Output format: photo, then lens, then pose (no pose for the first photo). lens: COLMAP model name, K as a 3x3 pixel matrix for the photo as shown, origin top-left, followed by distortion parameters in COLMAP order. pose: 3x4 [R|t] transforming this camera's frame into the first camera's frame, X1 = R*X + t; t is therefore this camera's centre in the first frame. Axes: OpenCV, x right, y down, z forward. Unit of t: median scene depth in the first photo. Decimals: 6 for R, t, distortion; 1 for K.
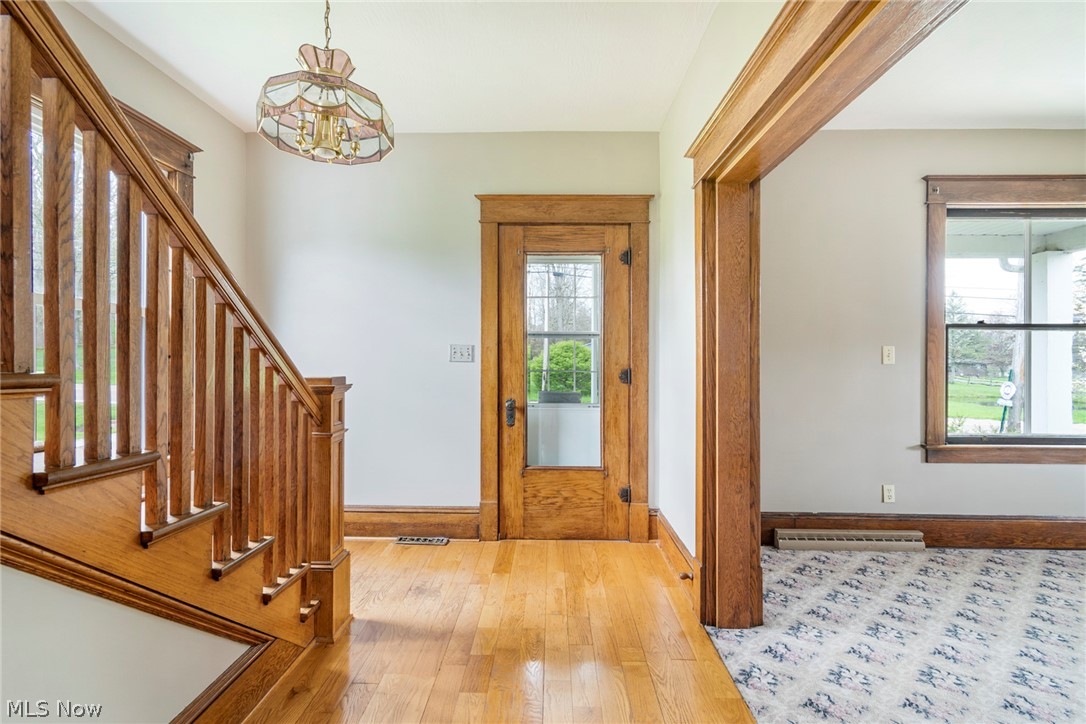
lens RADIAL K [[495.3, 0, 543.0], [0, 495.3, 362.0], [0, 0, 1]] dist [0.001148, 0.000423]
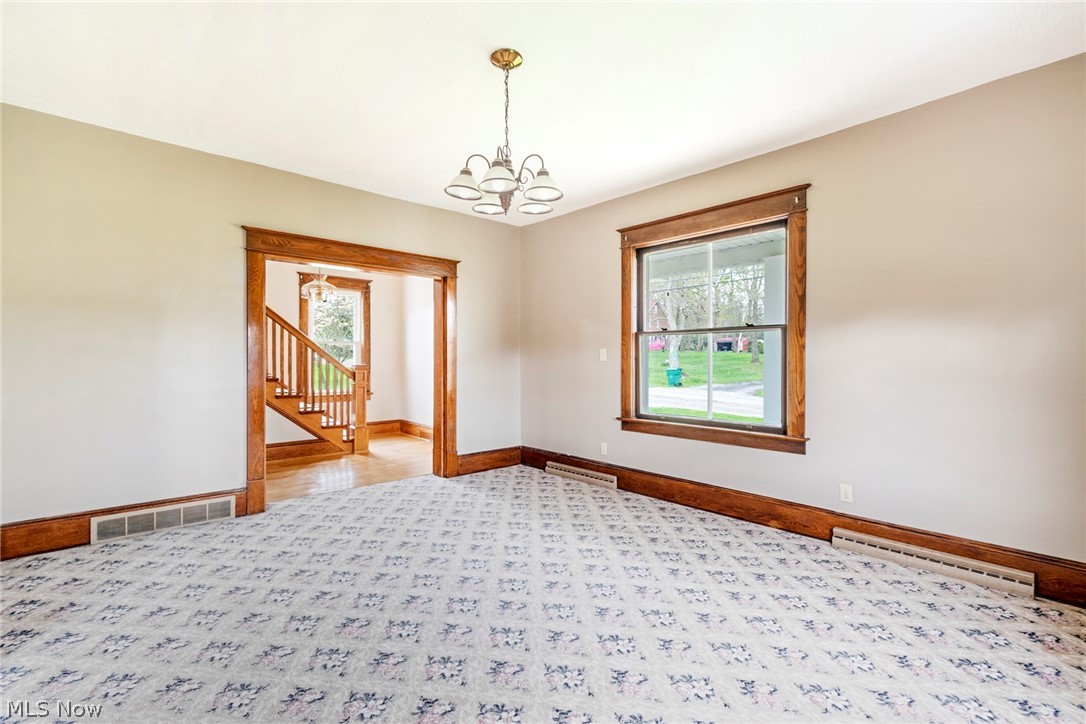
lens RADIAL K [[495.3, 0, 543.0], [0, 495.3, 362.0], [0, 0, 1]] dist [0.001148, 0.000423]
pose [[0.695106, 0.005797, -0.718884, 1.636805], [0.012831, 0.999708, 0.020468, -0.025199], [0.718793, -0.023451, 0.694829, -0.153608]]
